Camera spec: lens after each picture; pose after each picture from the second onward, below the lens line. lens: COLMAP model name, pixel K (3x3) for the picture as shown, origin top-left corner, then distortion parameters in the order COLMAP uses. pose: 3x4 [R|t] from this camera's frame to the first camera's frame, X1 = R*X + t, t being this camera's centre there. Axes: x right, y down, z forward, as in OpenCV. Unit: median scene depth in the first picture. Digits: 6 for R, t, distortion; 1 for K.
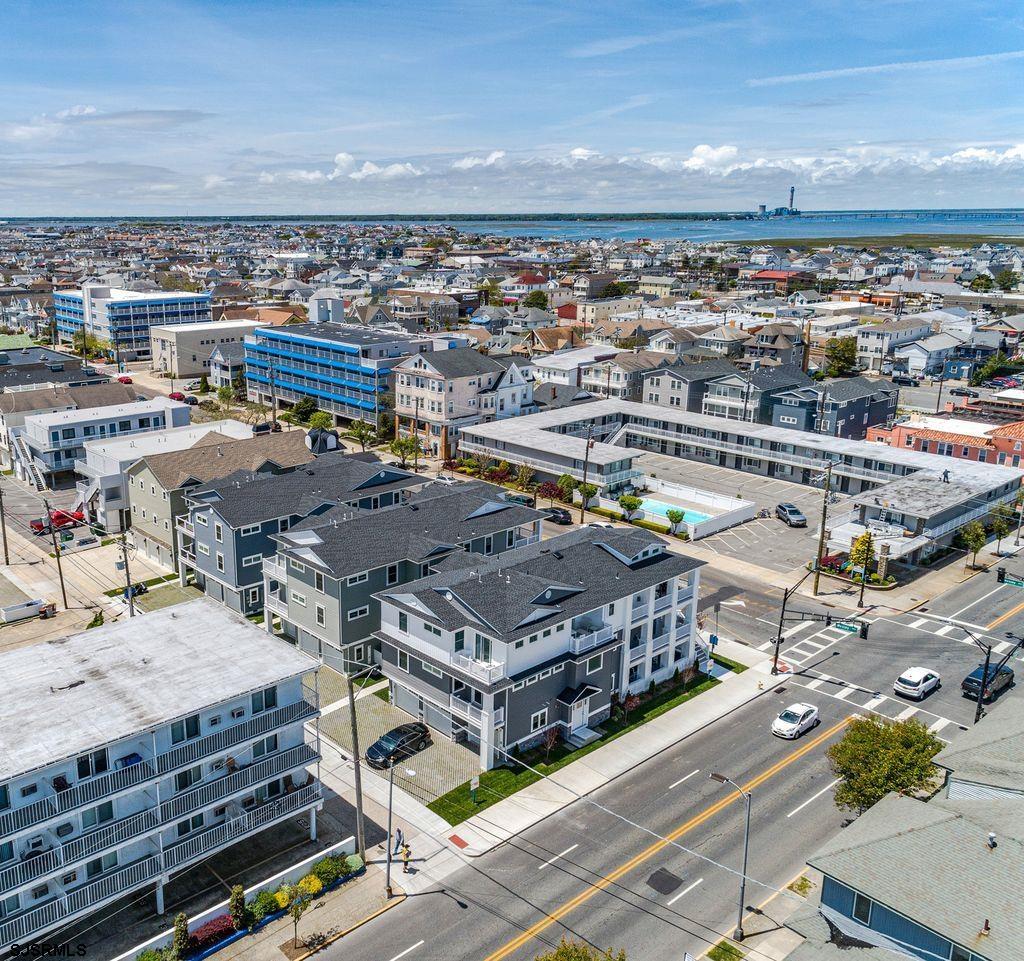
lens RADIAL K [[981.2, 0, 393.6], [0, 981.2, 473.6], [0, 0, 1]] dist [0.018534, 0.000000]
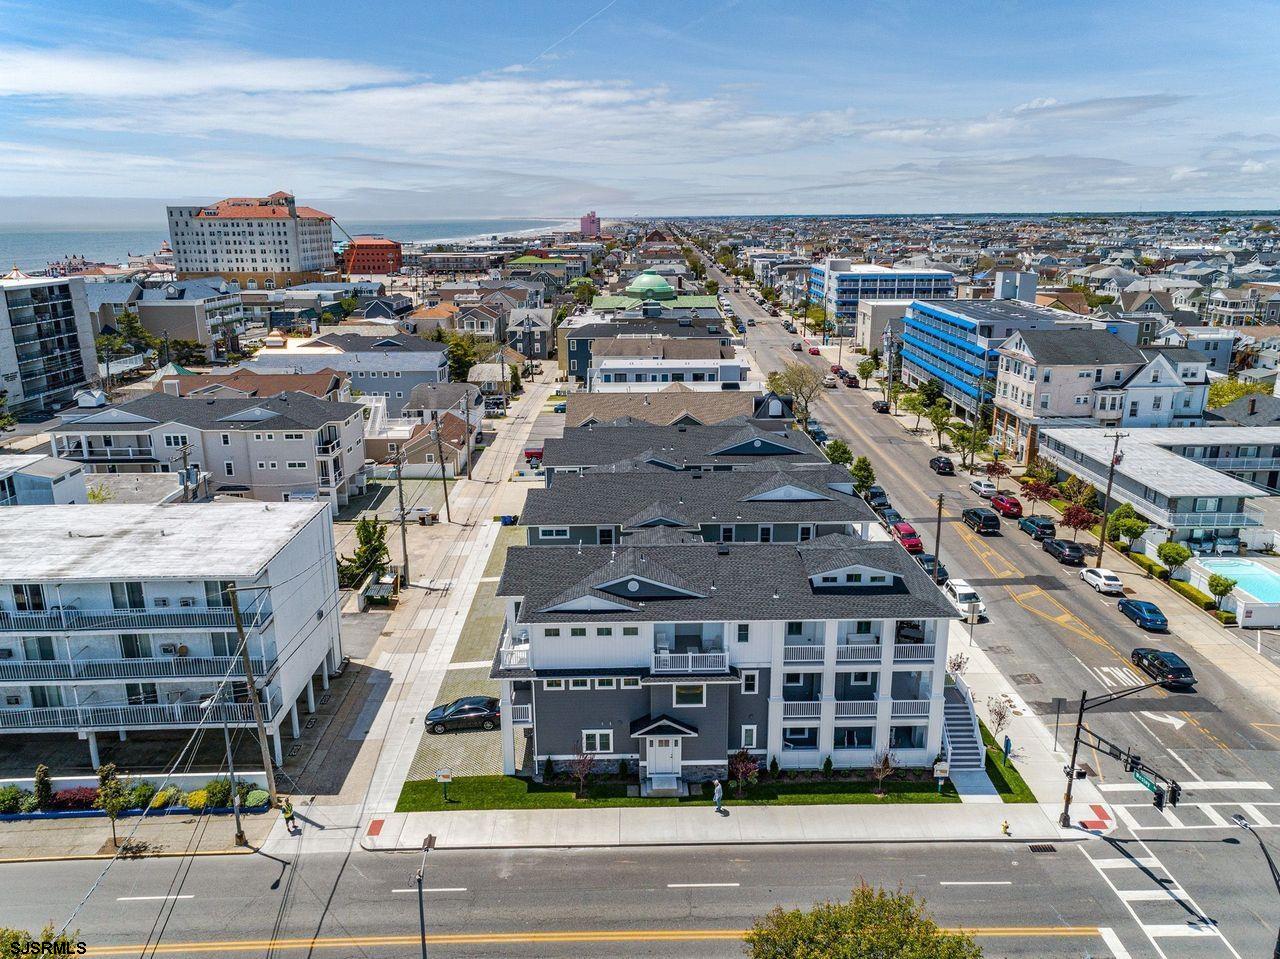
lens RADIAL K [[977.1, 0, 638.9], [0, 977.1, 474.4], [0, 0, 1]] dist [0.022992, -0.000109]
pose [[0.780584, 0.163438, -0.603305, 0.322982], [-0.162129, 0.985116, 0.057103, -0.003235], [0.603658, 0.053239, 0.795464, 0.210355]]
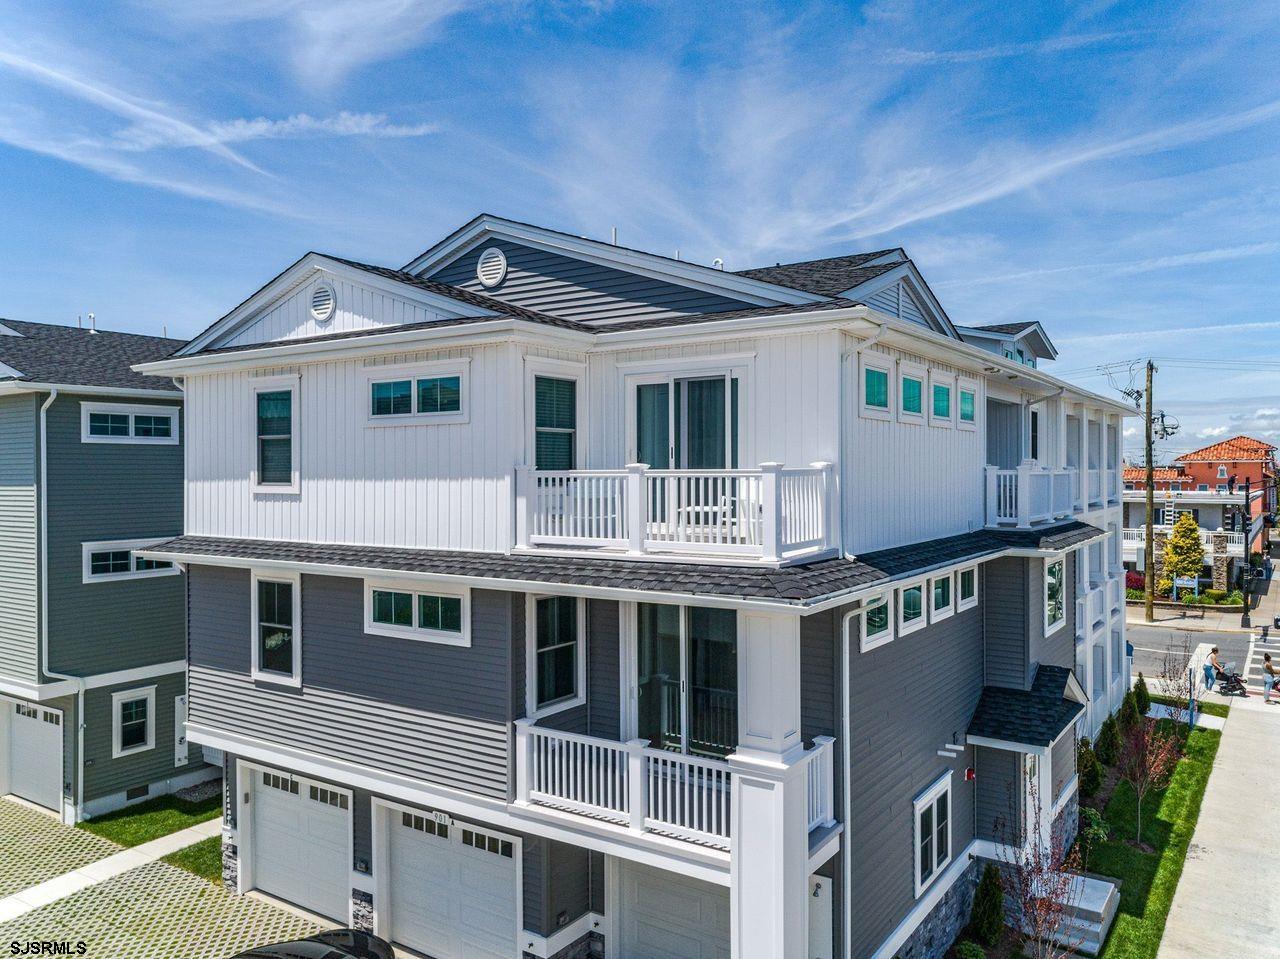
lens RADIAL K [[958.5, 0, 638.5], [0, 958.5, 475.9], [0, 0, 1]] dist [0.011913, -0.003388]
pose [[0.961690, -0.001244, 0.274135, 0.015823], [0.074345, 0.963697, -0.256437, 0.120030], [-0.263864, 0.266994, 0.926871, 0.428740]]
